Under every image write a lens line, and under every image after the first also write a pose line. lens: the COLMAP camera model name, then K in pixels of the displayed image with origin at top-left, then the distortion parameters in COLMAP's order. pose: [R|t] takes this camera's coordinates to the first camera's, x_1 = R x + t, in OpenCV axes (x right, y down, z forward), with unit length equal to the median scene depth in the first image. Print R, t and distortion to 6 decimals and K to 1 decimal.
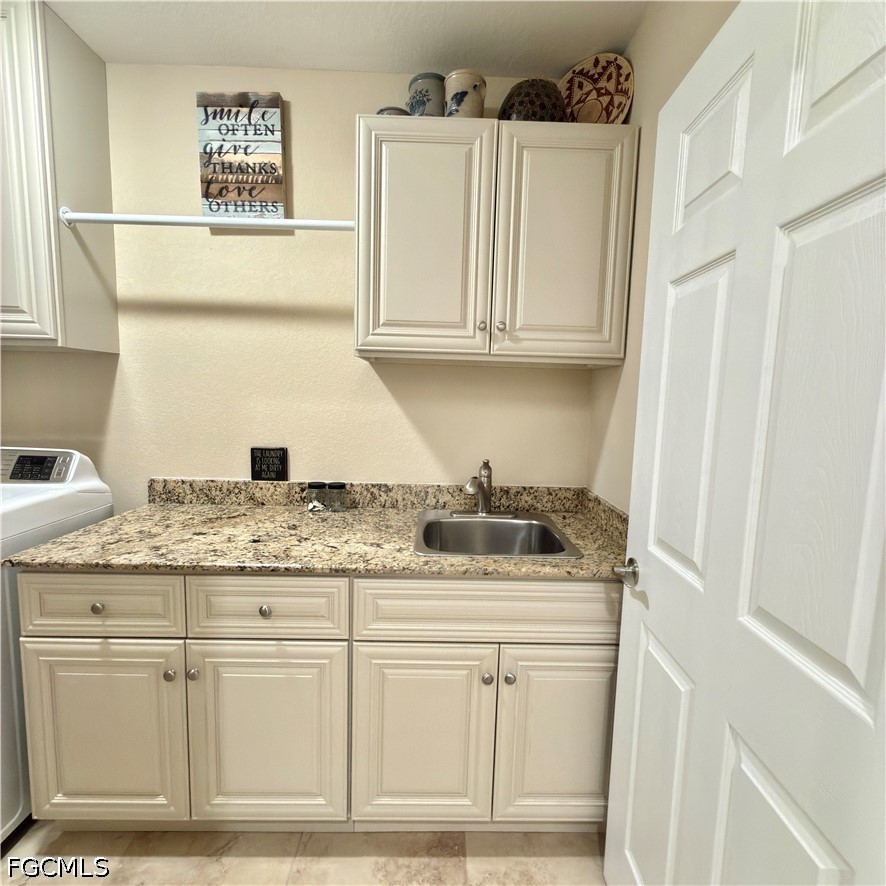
lens RADIAL K [[474.7, 0, 440.9], [0, 474.7, 443.2], [0, 0, 1]] dist [-0.001048, 0.001327]
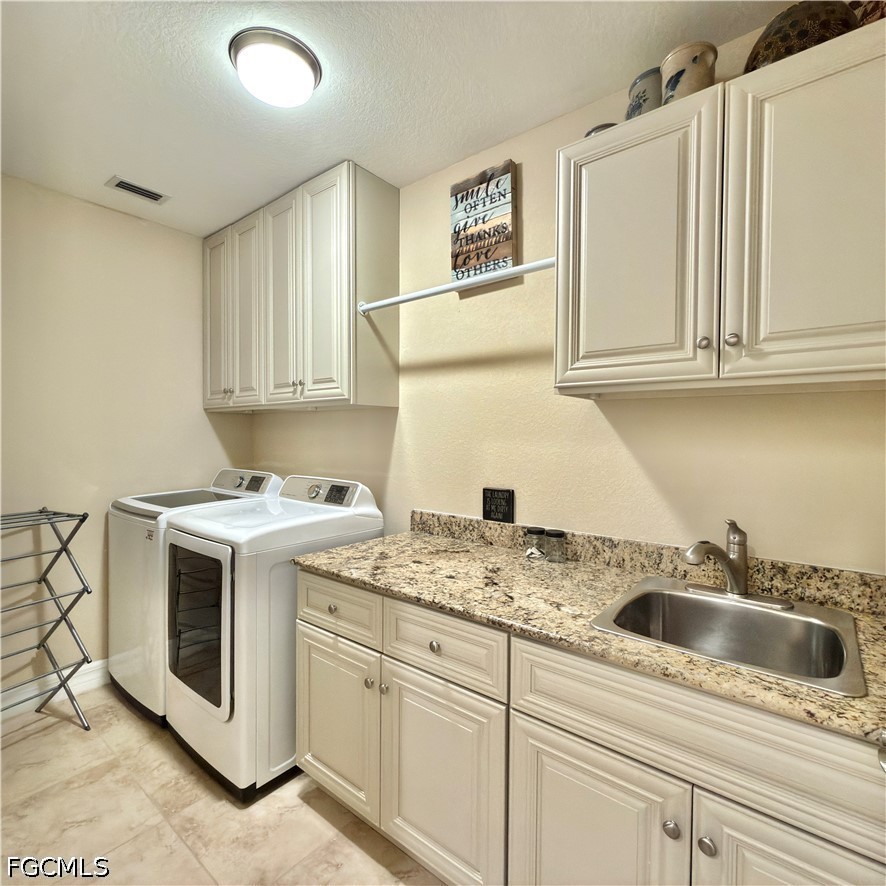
lens RADIAL K [[474.7, 0, 441.8], [0, 474.7, 441.0], [0, 0, 1]] dist [-0.001048, 0.001327]
pose [[0.766314, -0.013064, -0.642334, 0.250781], [-0.051777, 0.995285, -0.082014, -0.003984], [0.640377, 0.096106, 0.762024, 0.155802]]
